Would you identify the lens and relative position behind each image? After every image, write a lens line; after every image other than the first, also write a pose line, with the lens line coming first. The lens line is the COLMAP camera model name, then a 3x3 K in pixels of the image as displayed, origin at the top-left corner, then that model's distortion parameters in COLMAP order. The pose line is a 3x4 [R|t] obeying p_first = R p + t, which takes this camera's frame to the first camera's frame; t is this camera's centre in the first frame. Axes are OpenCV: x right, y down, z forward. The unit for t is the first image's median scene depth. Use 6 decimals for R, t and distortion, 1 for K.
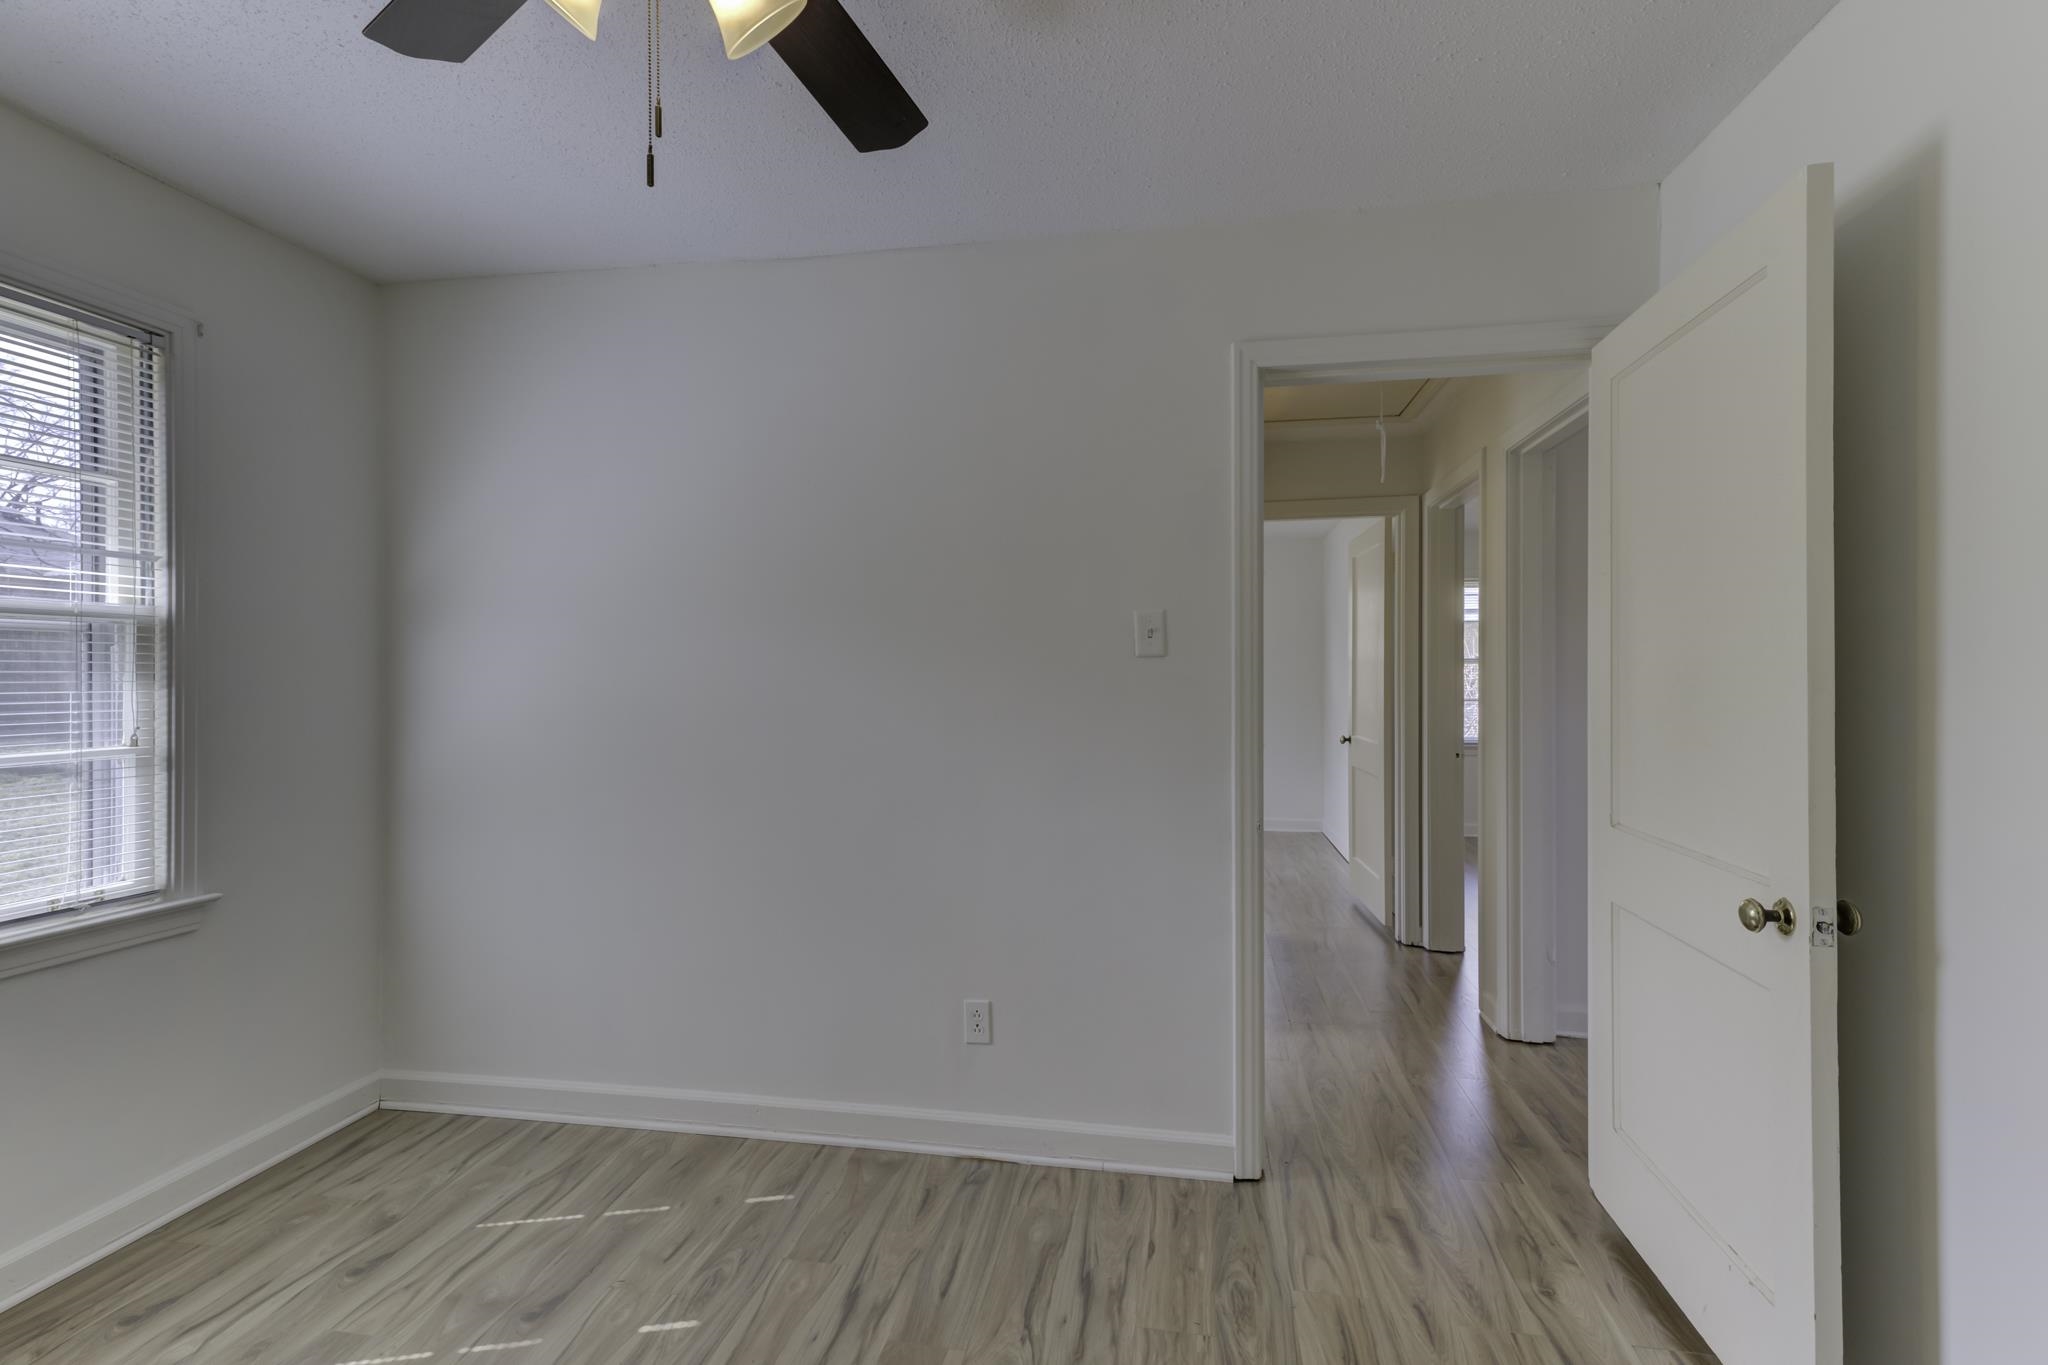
lens RADIAL K [[945.6, 0, 1019.8], [0, 945.6, 658.1], [0, 0, 1]] dist [0.020223, -0.000174]
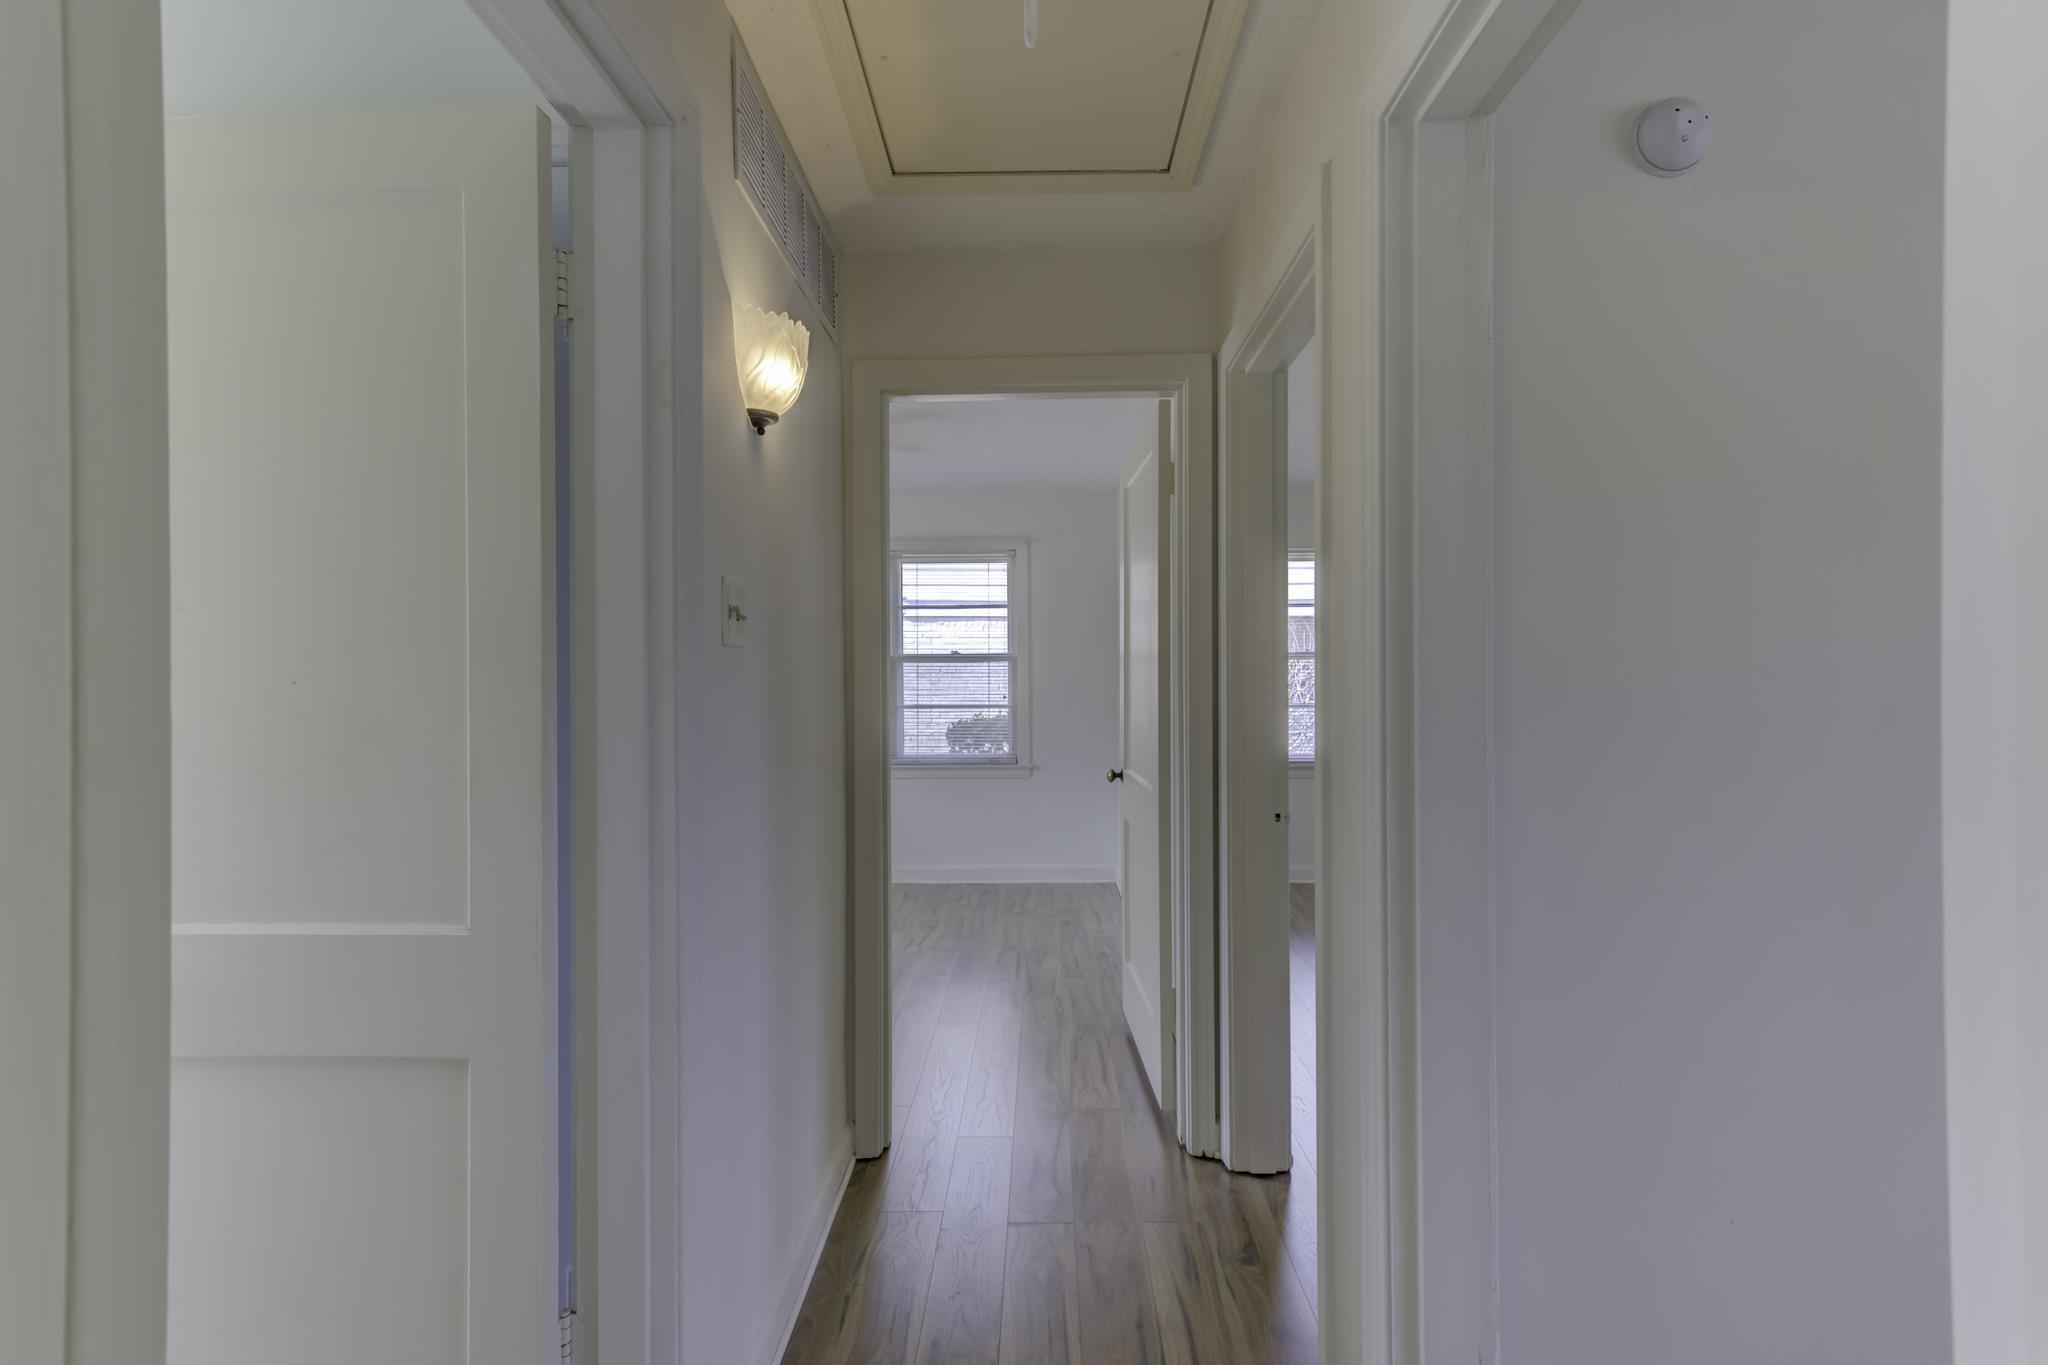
lens RADIAL K [[945.6, 0, 1019.8], [0, 945.6, 658.1], [0, 0, 1]] dist [0.020223, -0.000174]
pose [[0.987966, -0.003837, 0.154625, 0.218072], [0.003944, 0.999992, -0.000385, 0.008711], [-0.154622, 0.000990, 0.987973, 0.457906]]
